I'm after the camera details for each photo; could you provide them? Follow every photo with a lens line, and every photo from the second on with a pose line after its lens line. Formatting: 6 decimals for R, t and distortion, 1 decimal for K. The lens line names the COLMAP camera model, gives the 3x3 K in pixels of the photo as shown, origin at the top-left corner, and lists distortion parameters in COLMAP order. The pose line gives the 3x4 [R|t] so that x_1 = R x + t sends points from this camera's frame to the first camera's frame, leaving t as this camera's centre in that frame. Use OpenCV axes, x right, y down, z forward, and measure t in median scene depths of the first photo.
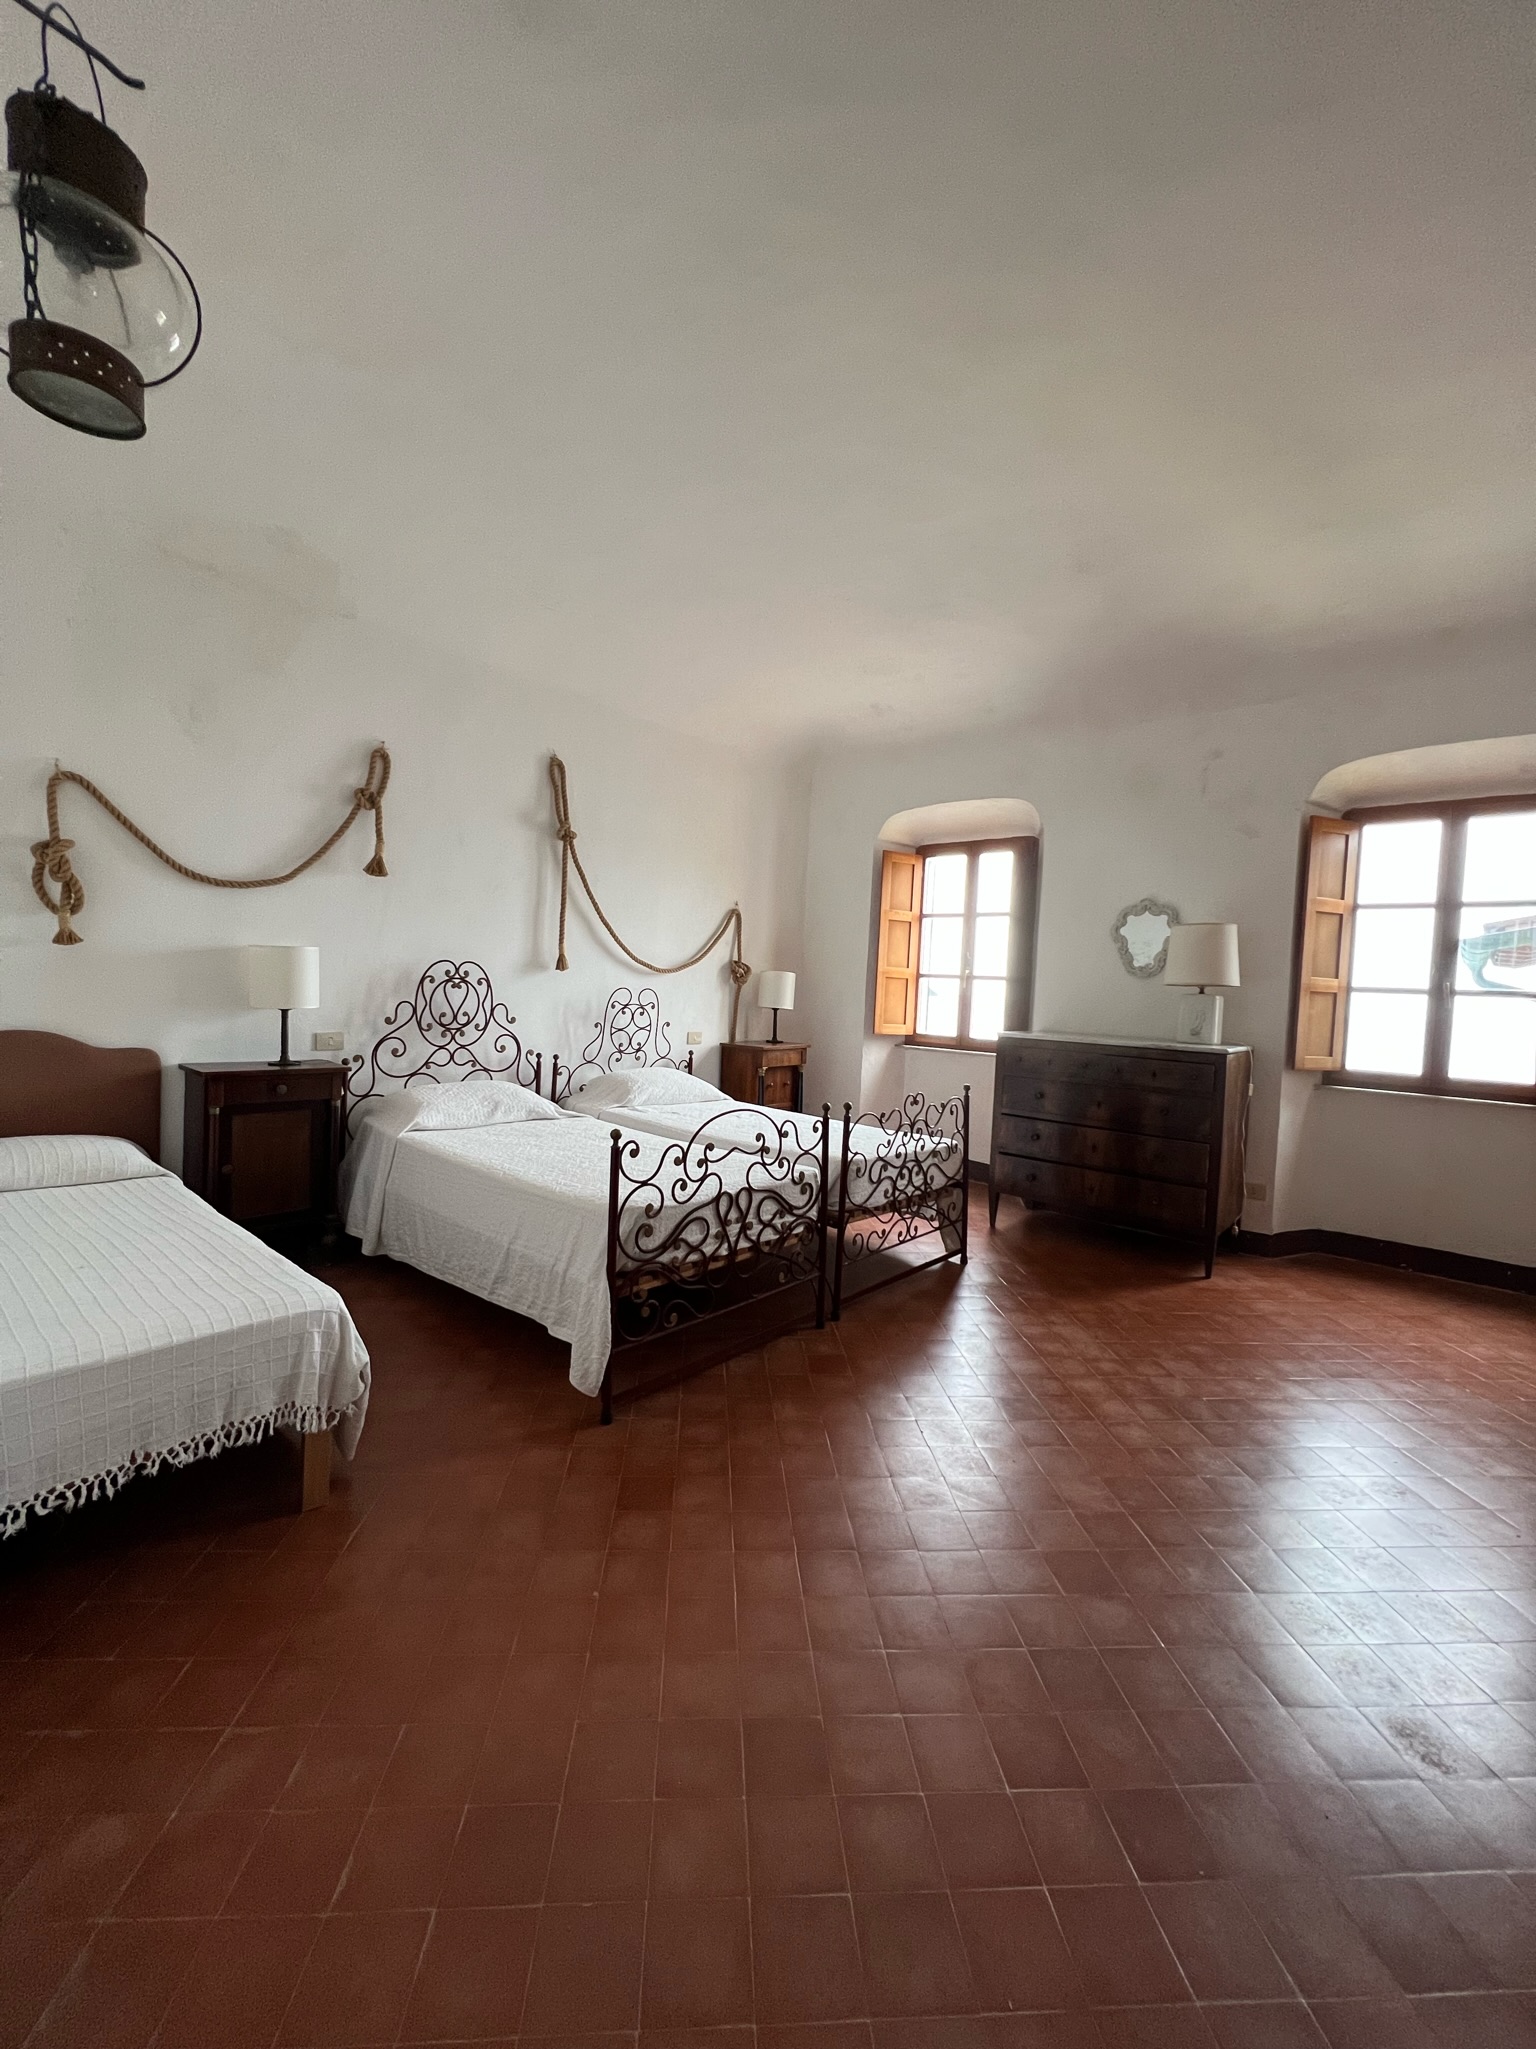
lens RADIAL K [[804.0, 0, 806.1], [0, 804.0, 1018.2], [0, 0, 1]] dist [0.002081, 0.000129]
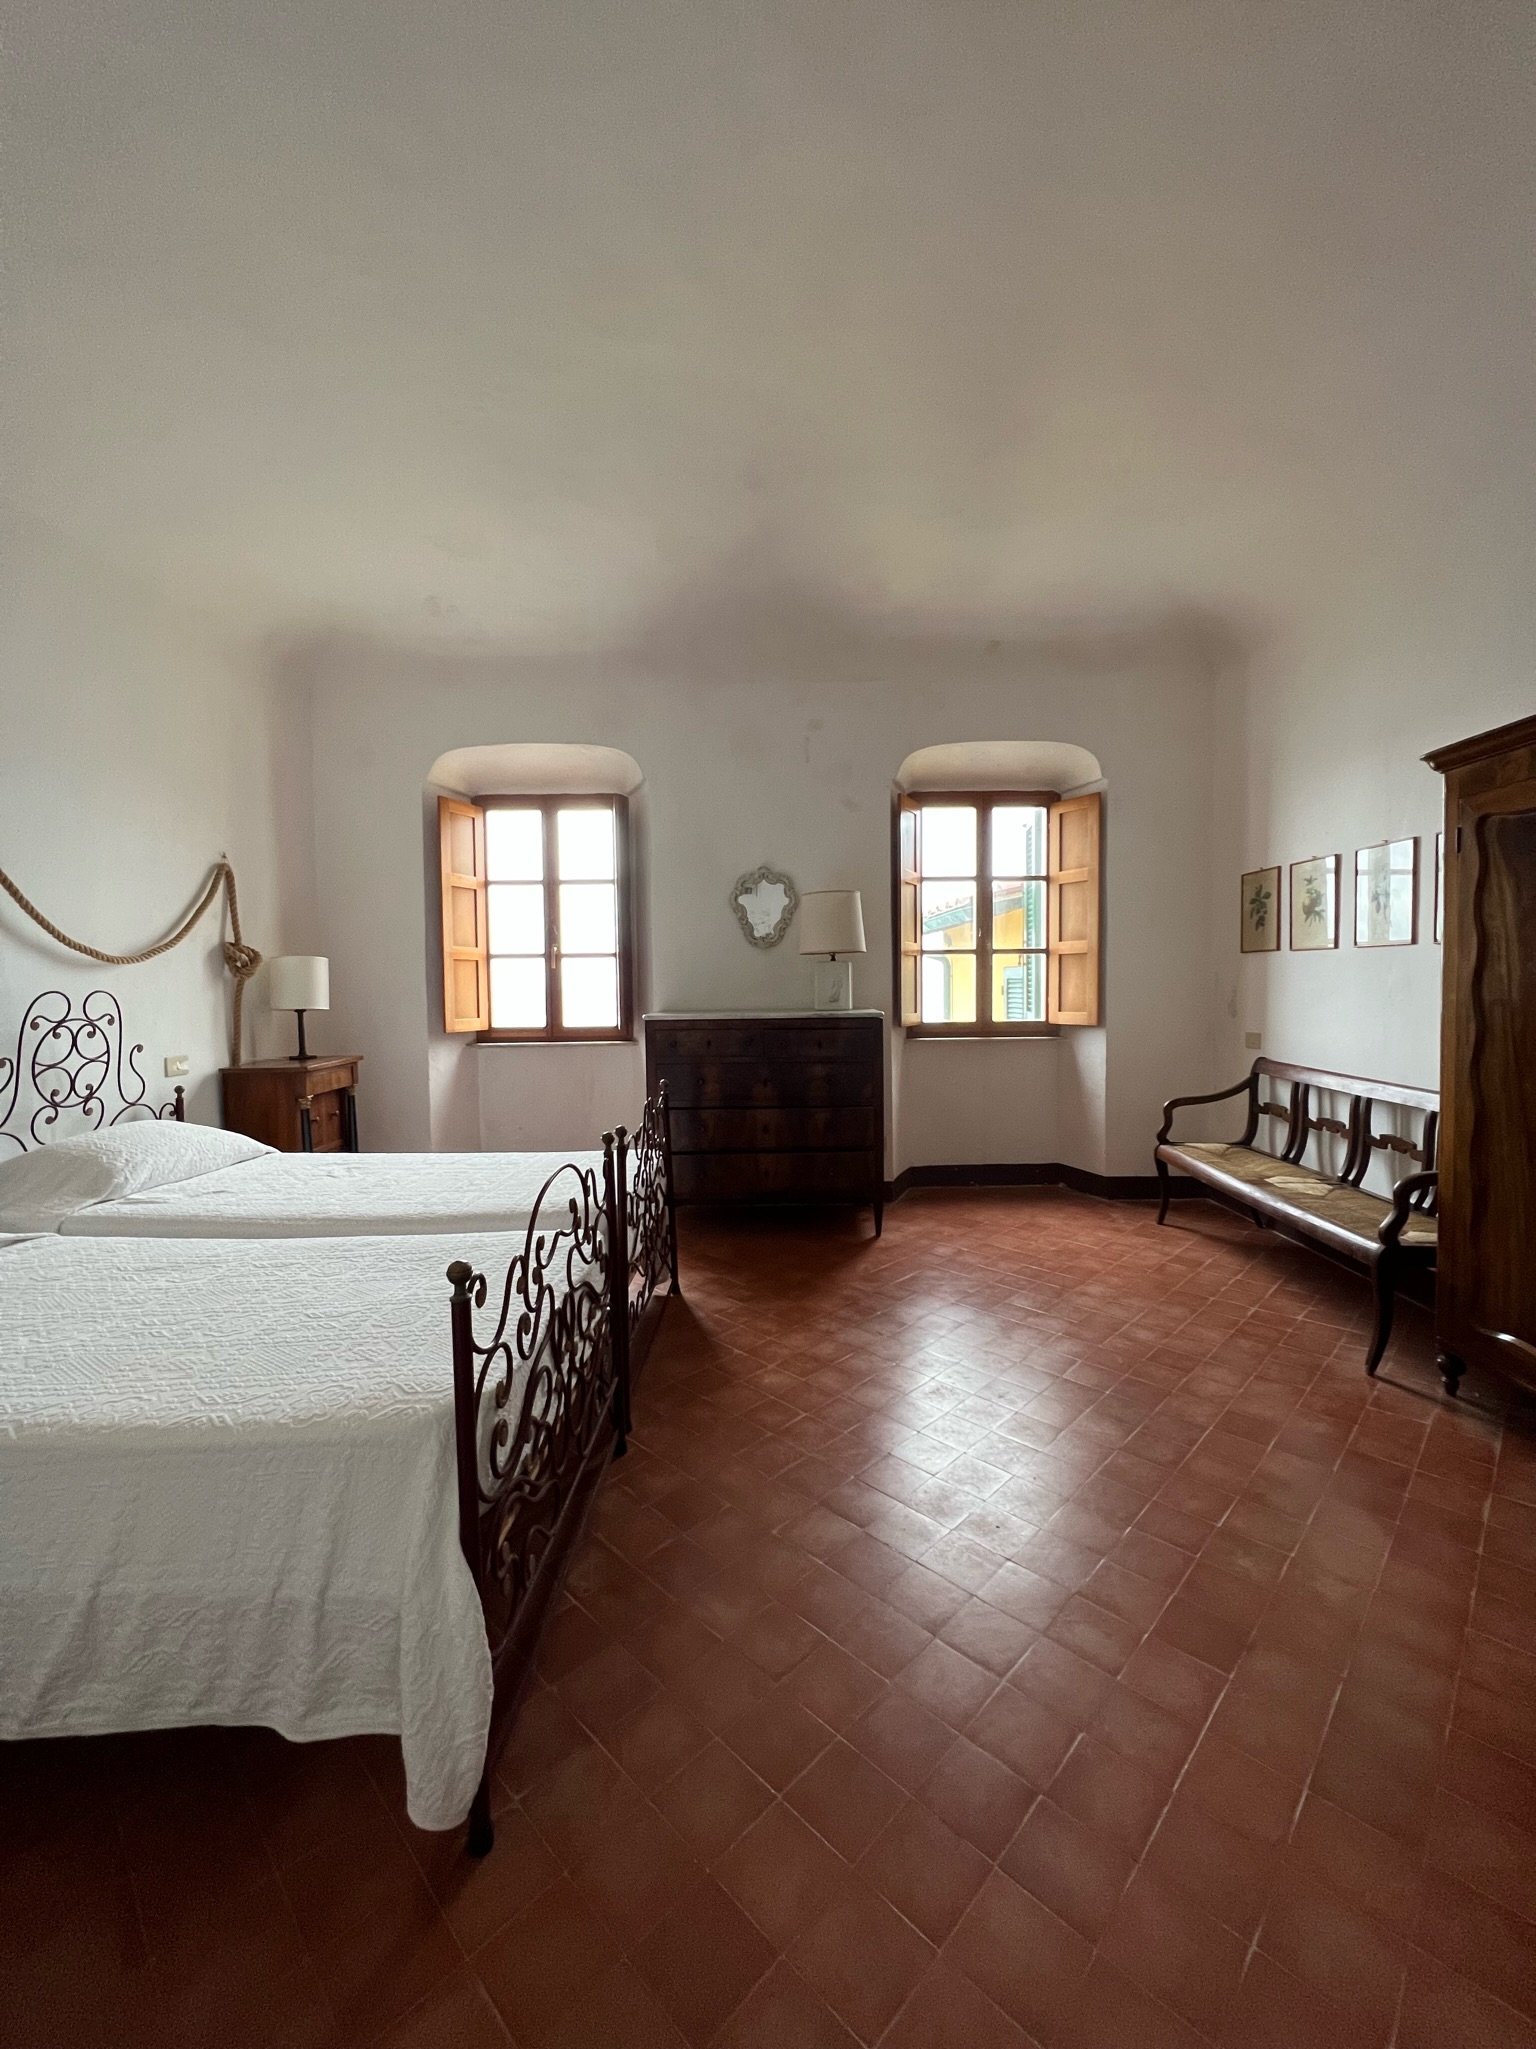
lens RADIAL K [[804.0, 0, 806.1], [0, 804.0, 1018.2], [0, 0, 1]] dist [0.002081, 0.000129]
pose [[0.774585, -0.084629, 0.626782, -0.162588], [0.071398, 0.996373, 0.046297, -0.007204], [-0.628427, 0.008891, 0.777818, 0.216023]]
